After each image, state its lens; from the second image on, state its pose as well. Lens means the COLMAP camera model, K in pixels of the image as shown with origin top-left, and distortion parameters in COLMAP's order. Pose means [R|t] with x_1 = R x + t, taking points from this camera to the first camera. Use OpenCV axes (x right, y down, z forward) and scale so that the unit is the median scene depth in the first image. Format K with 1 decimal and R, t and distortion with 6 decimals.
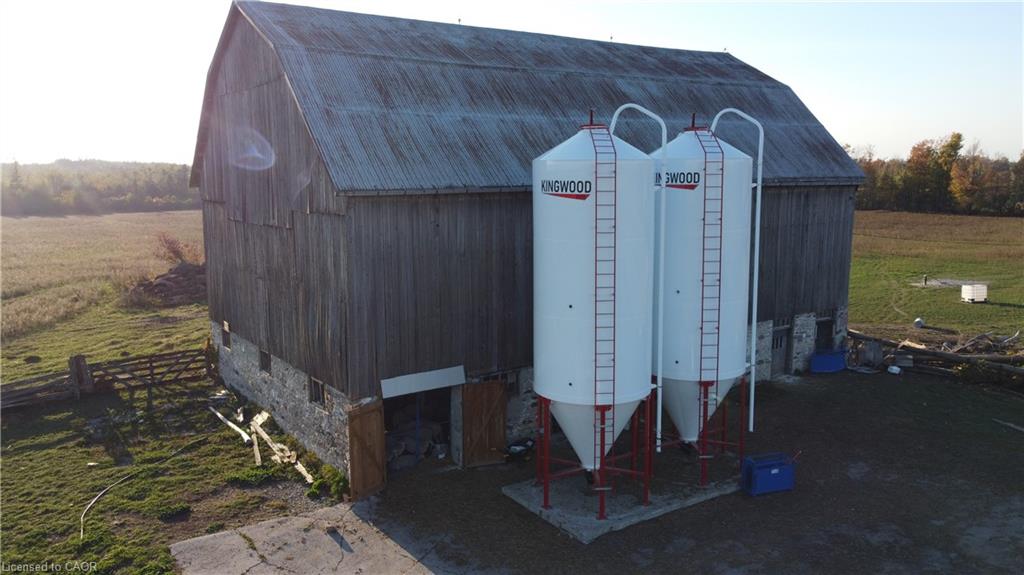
lens RADIAL K [[758.4, 0, 510.0], [0, 758.4, 286.2], [0, 0, 1]] dist [-0.007873, 0.005560]
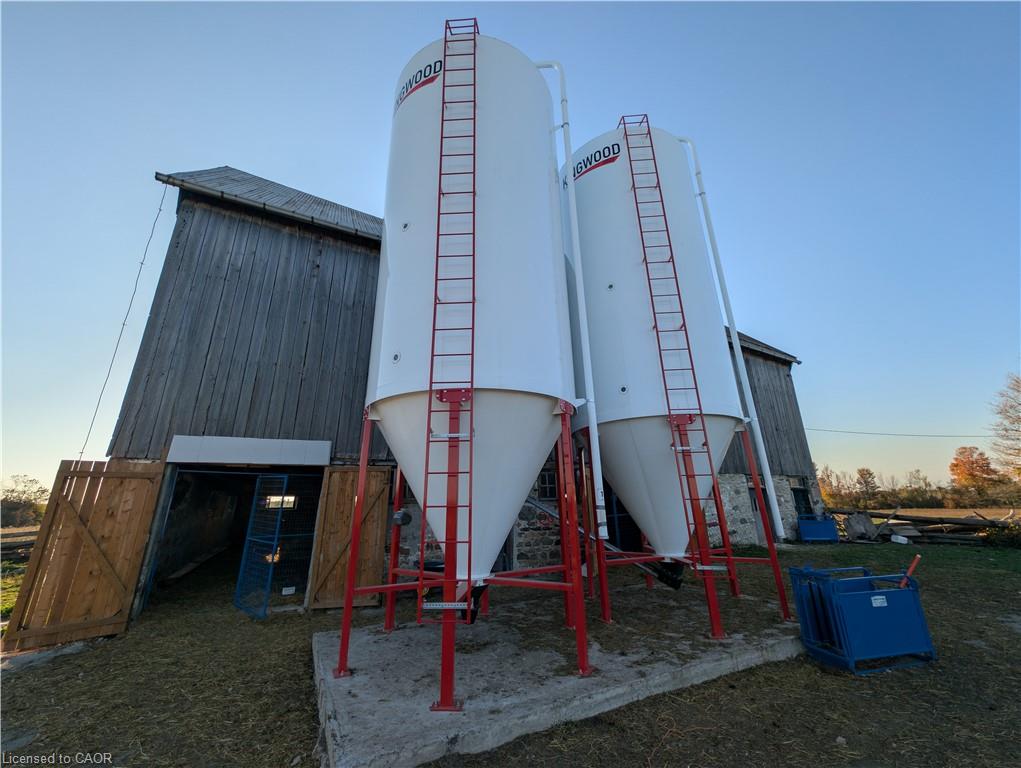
lens RADIAL K [[379.7, 0, 510.8], [0, 379.7, 383.5], [0, 0, 1]] dist [0.000588, -0.000075]
pose [[0.992585, -0.048674, -0.111378, 0.164362], [-0.005385, 0.897810, -0.440351, 0.228622], [0.121430, 0.437686, 0.890891, 0.716614]]
